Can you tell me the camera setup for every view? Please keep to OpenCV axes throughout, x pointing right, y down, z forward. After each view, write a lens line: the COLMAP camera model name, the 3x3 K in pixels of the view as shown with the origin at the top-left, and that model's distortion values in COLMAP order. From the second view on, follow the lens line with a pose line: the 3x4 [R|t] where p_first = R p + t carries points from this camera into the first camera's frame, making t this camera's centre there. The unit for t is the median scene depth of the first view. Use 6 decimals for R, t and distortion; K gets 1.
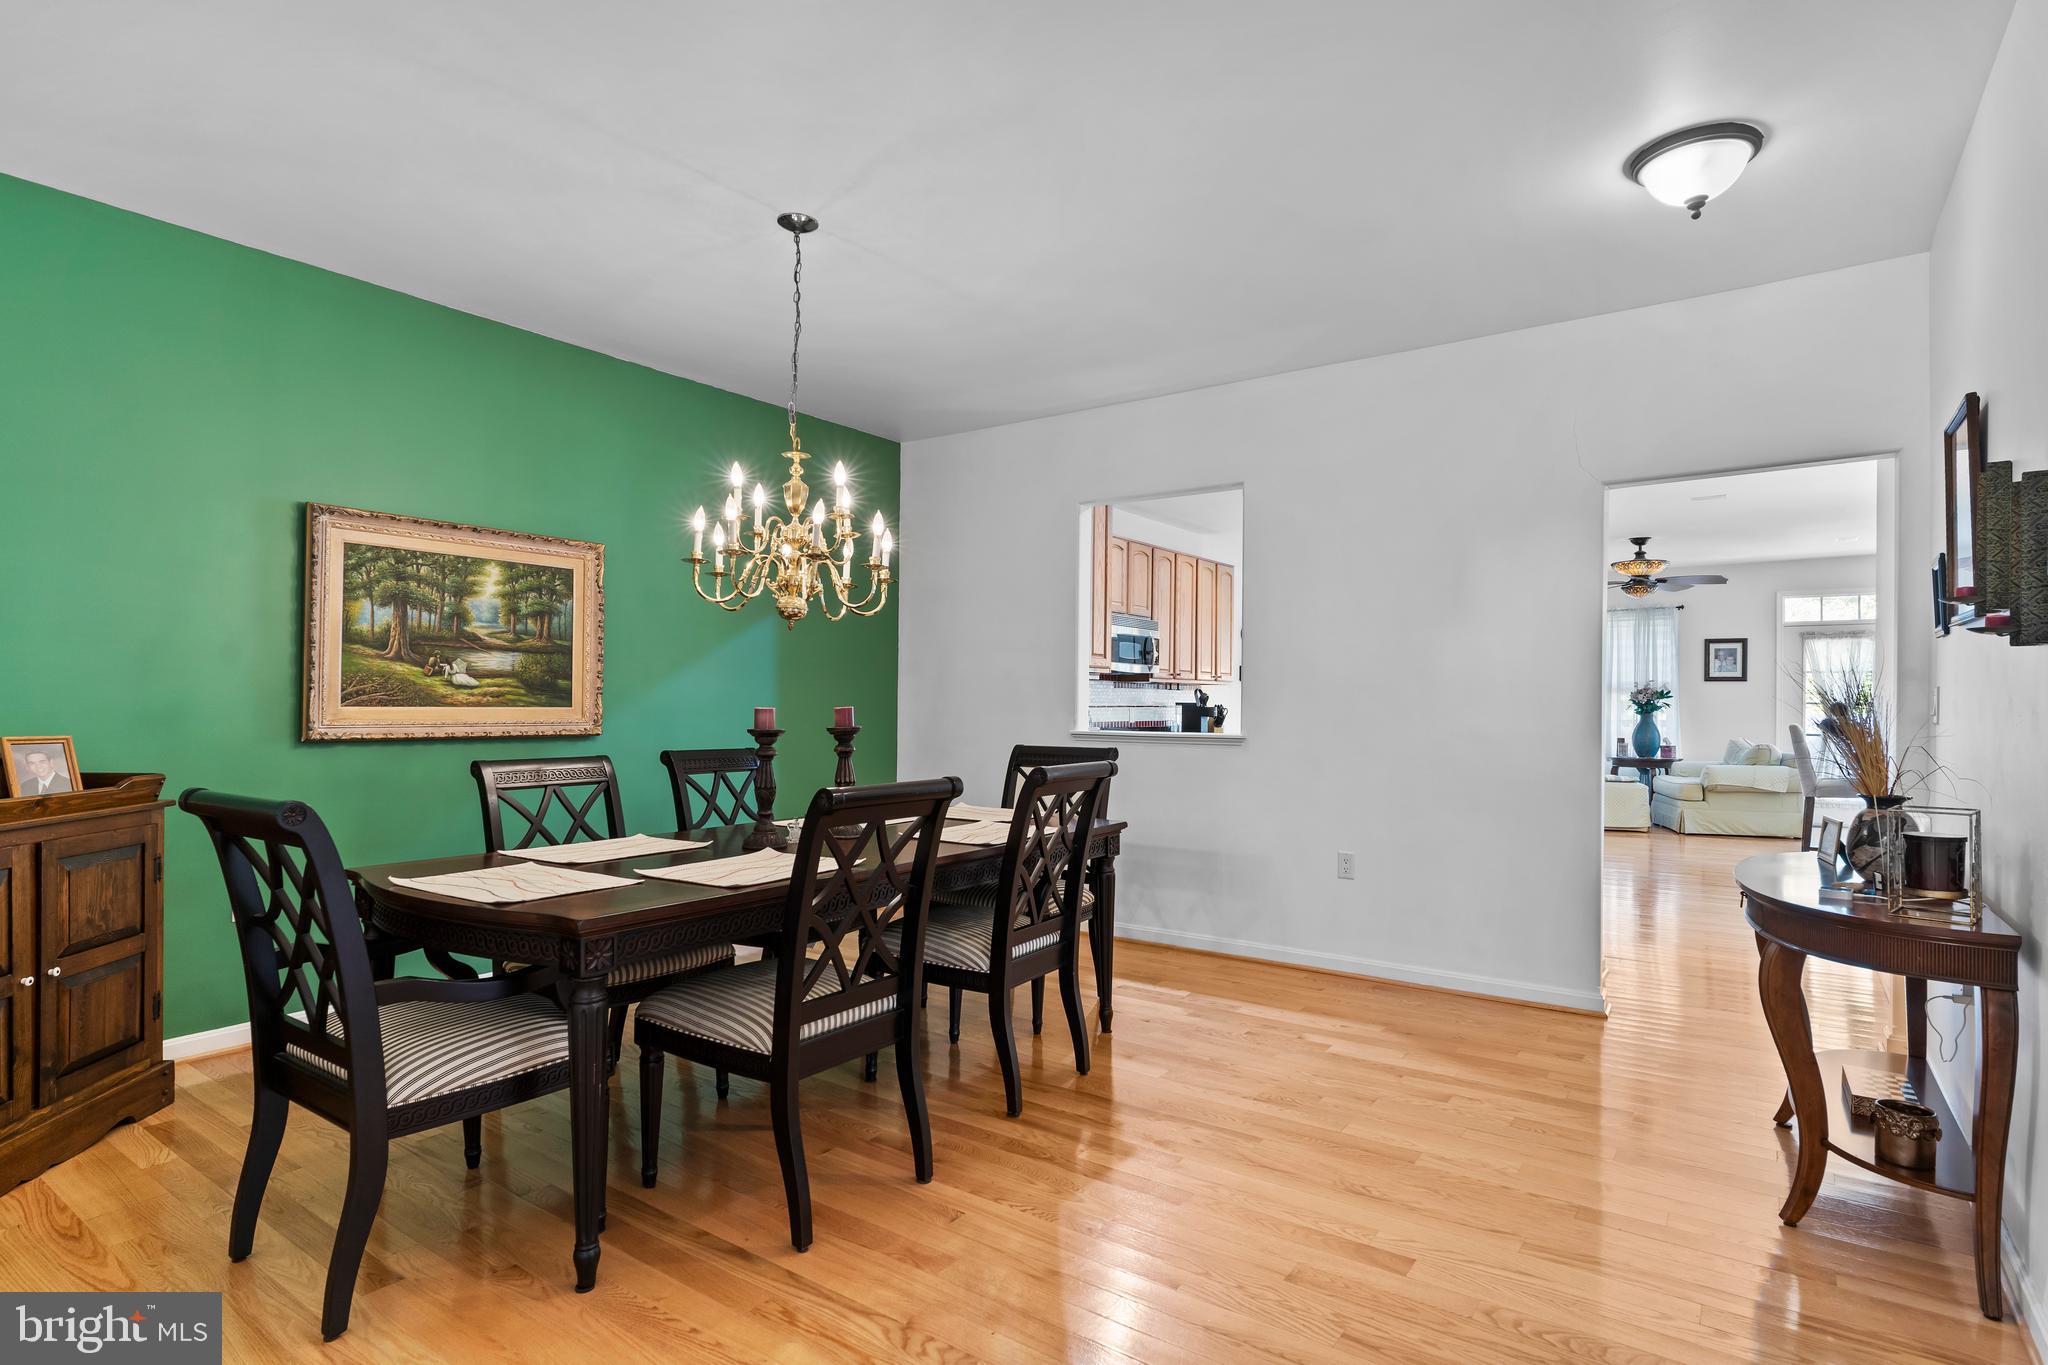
lens RADIAL K [[1068.1, 0, 1024.0], [0, 1068.1, 682.5], [0, 0, 1]] dist [0.002709, 0.000803]
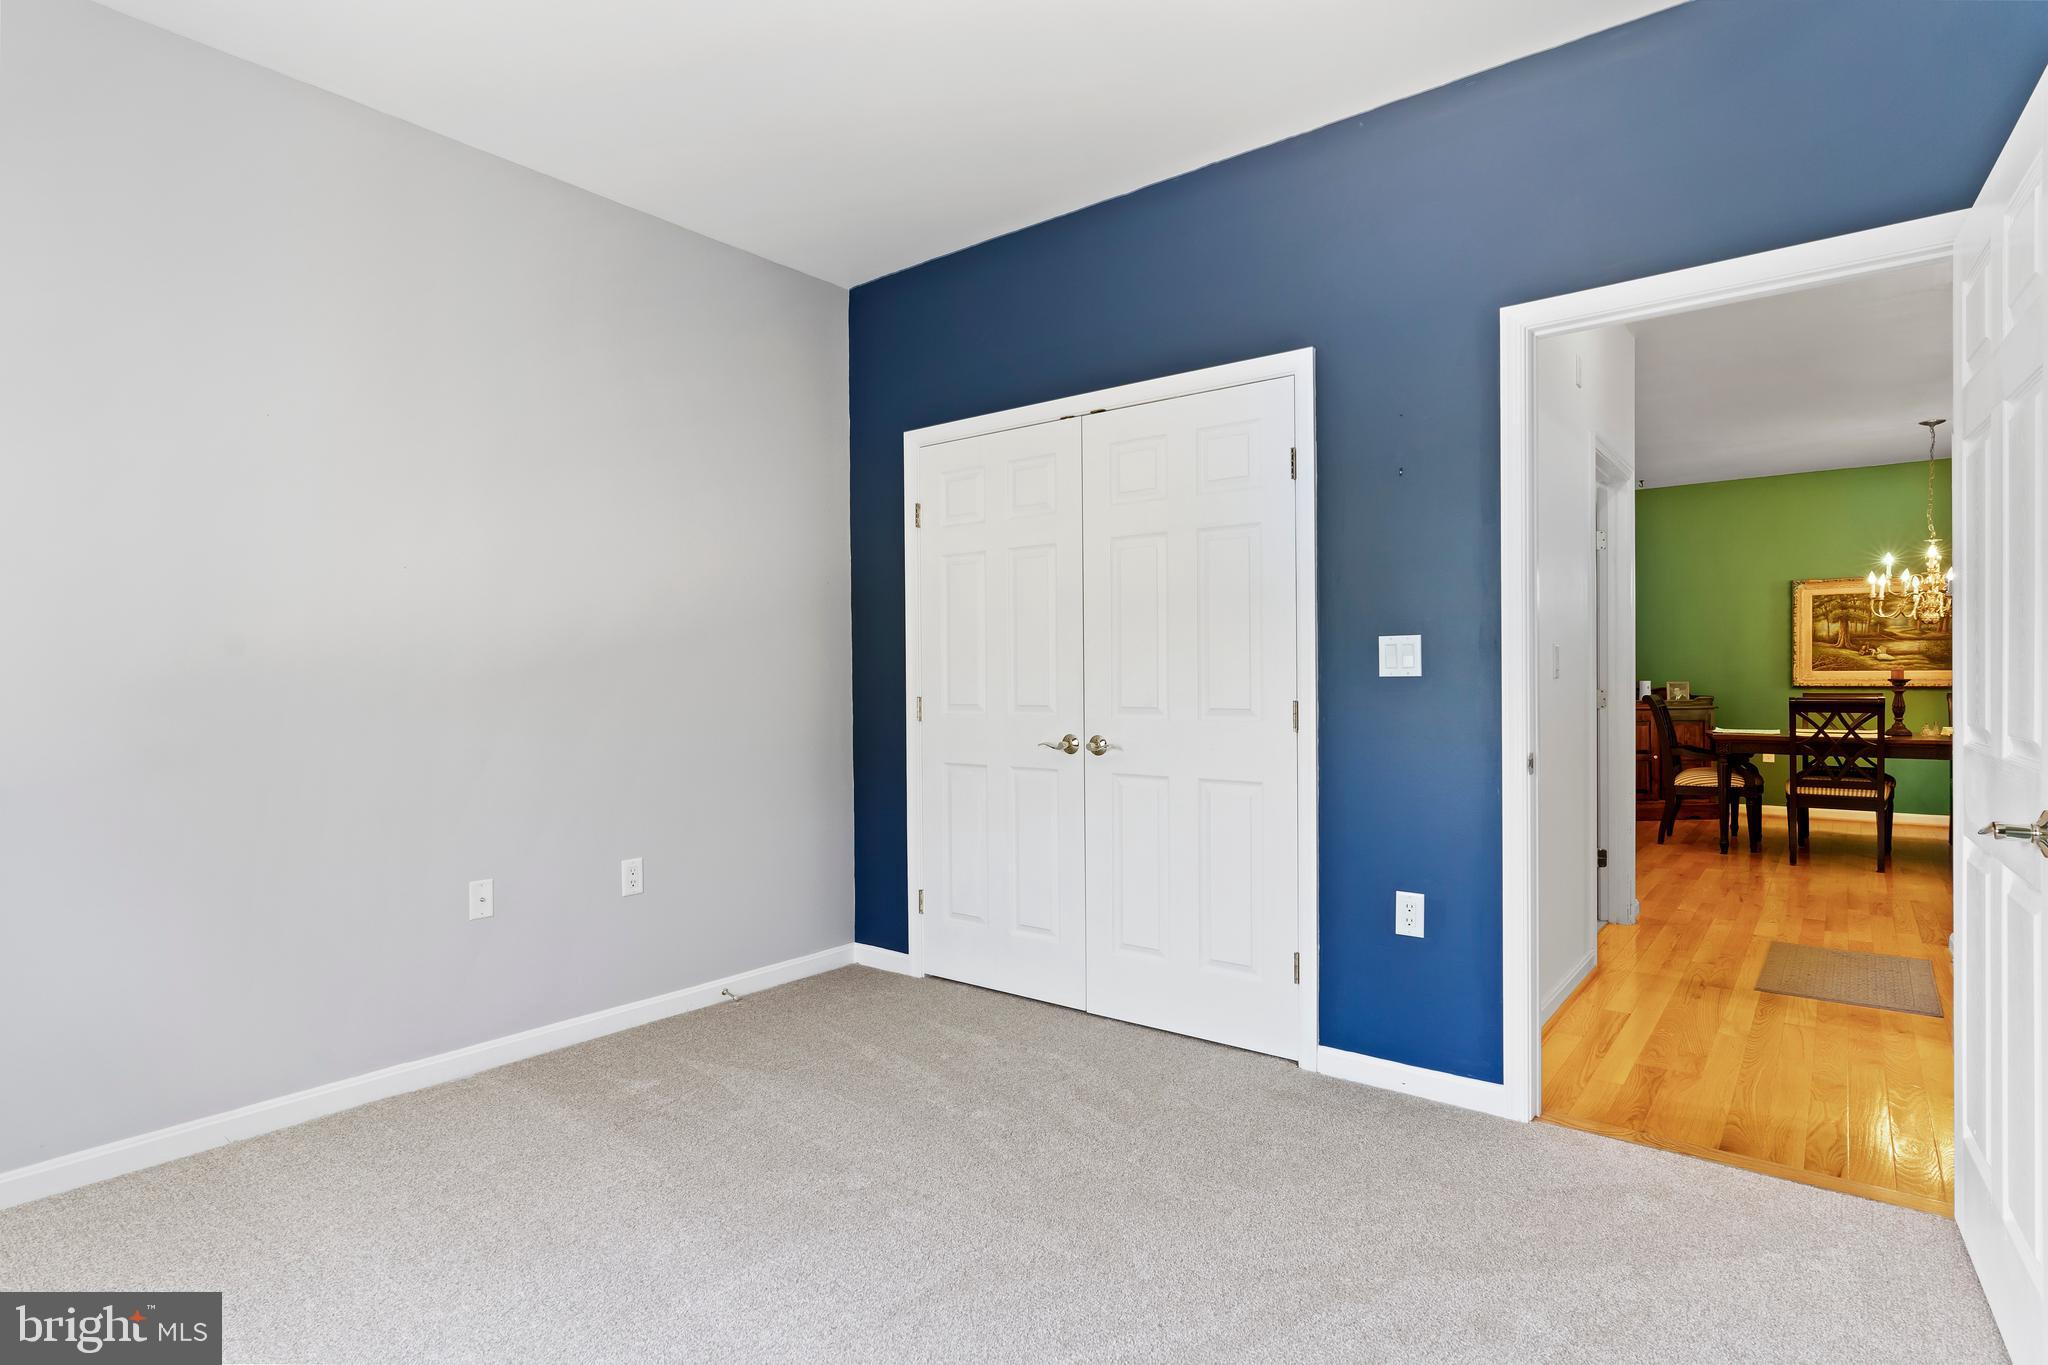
lens RADIAL K [[1068.1, 0, 1024.0], [0, 1068.1, 682.5], [0, 0, 1]] dist [0.002709, 0.000803]
pose [[-0.061117, 0.002005, -0.998129, 1.516626], [0.024503, 0.999700, 0.000508, 0.005120], [0.997830, -0.024426, -0.061148, -0.435462]]
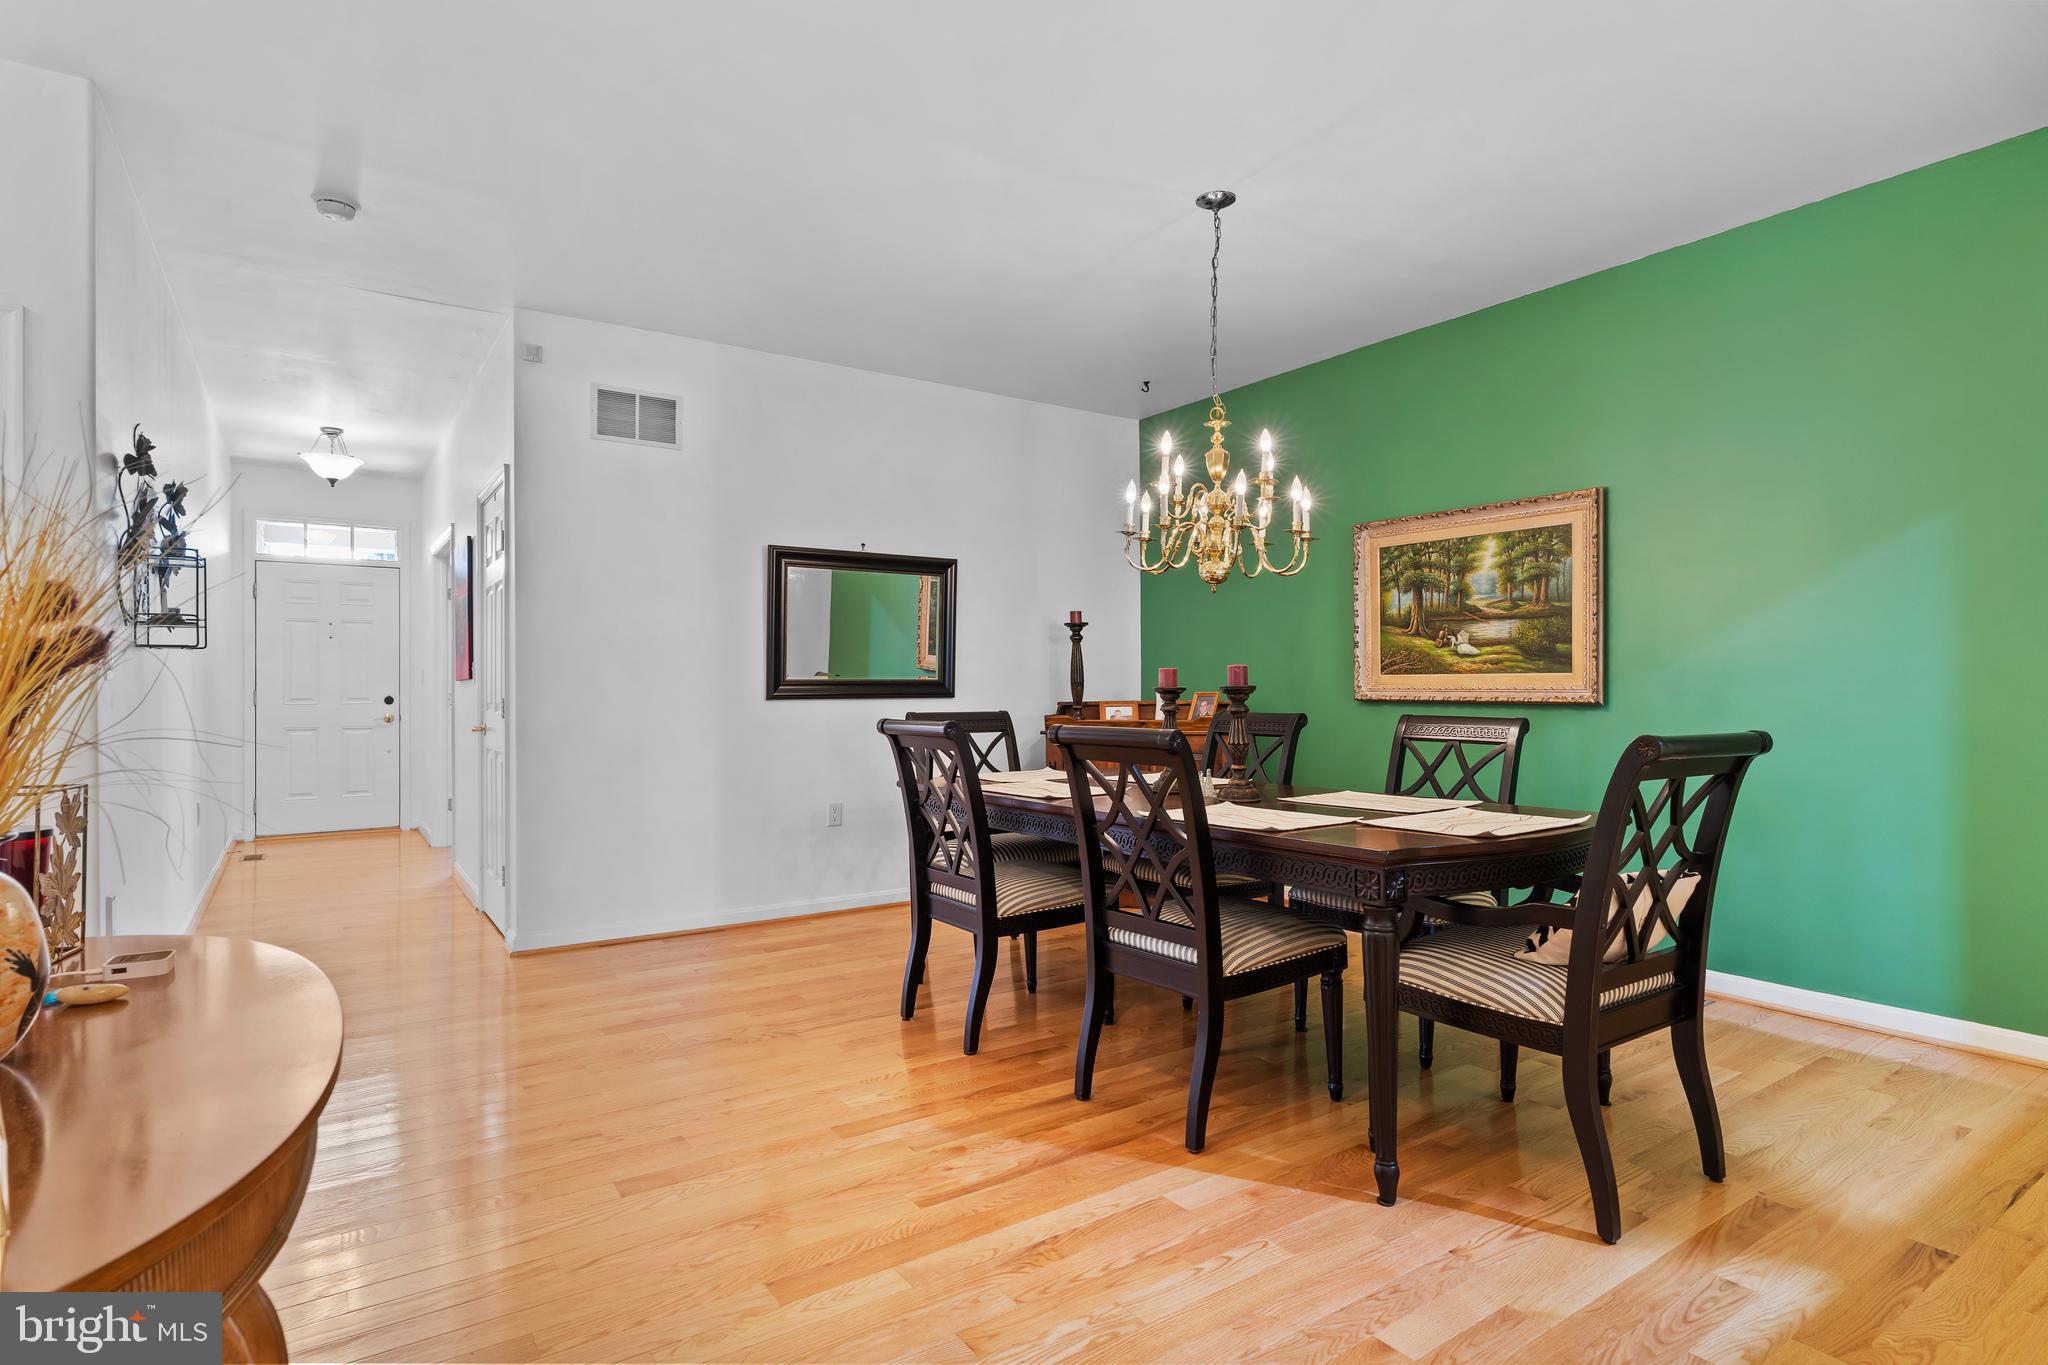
lens RADIAL K [[1068.1, 0, 1024.0], [0, 1068.1, 682.5], [0, 0, 1]] dist [0.002709, 0.000803]
pose [[-0.354736, -0.007642, -0.934935, 0.672138], [0.019885, 0.999679, -0.015716, 0.040369], [0.934755, -0.024167, -0.354470, 0.978233]]
